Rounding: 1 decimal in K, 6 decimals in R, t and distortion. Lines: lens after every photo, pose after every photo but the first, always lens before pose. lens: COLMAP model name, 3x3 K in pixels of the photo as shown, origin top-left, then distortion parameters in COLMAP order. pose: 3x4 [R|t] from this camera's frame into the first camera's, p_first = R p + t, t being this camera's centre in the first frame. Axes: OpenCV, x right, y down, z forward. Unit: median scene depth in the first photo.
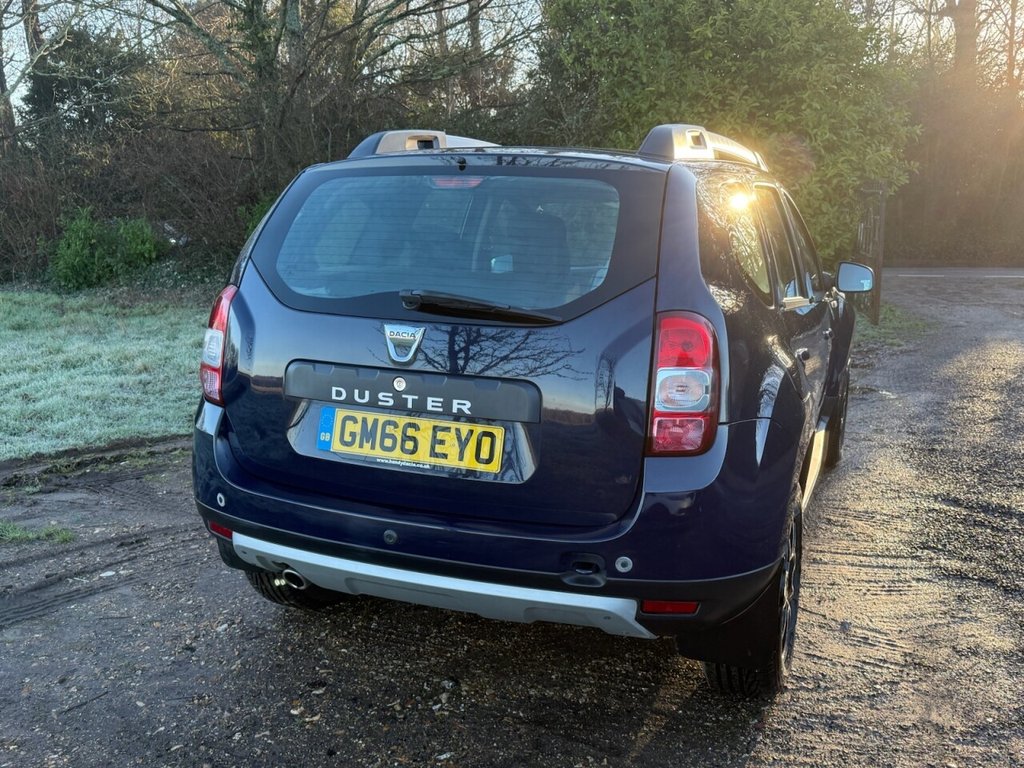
lens RADIAL K [[920.2, 0, 516.7], [0, 920.2, 384.0], [0, 0, 1]] dist [0.121763, -0.229016]
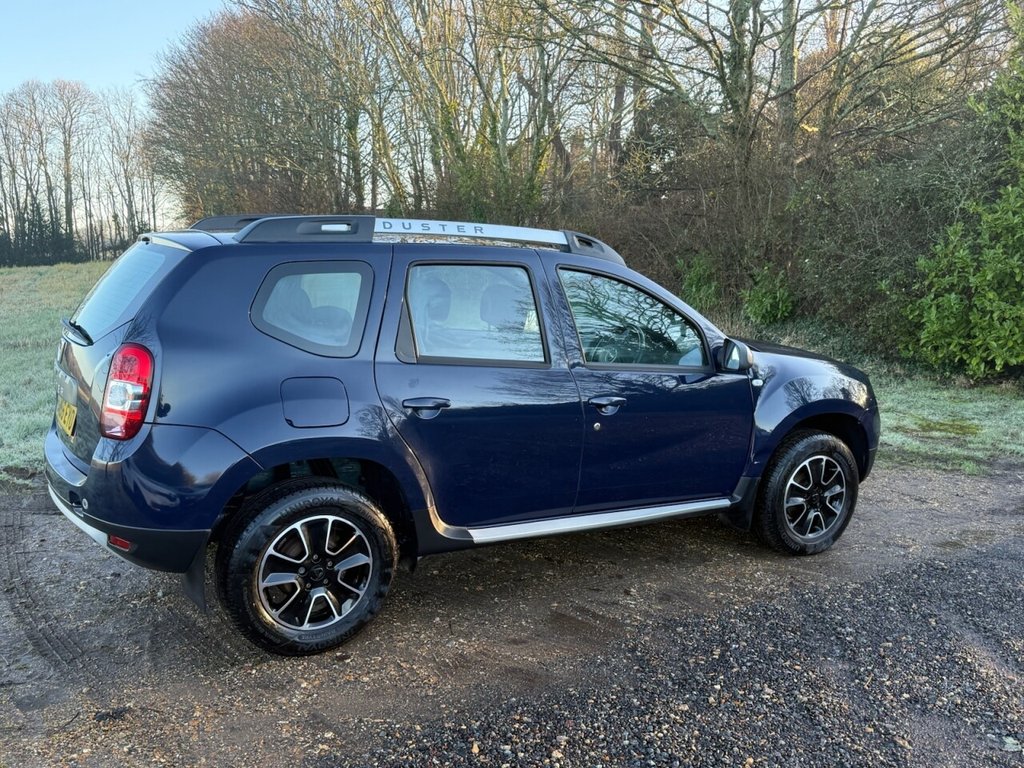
lens RADIAL K [[944.4, 0, 515.9], [0, 944.4, 385.2], [0, 0, 1]] dist [0.129267, -0.245438]
pose [[0.798647, 0.110849, -0.591503, 0.293146], [-0.142371, 0.989790, -0.006741, -0.016510], [0.584717, 0.089596, 0.806275, 0.021583]]
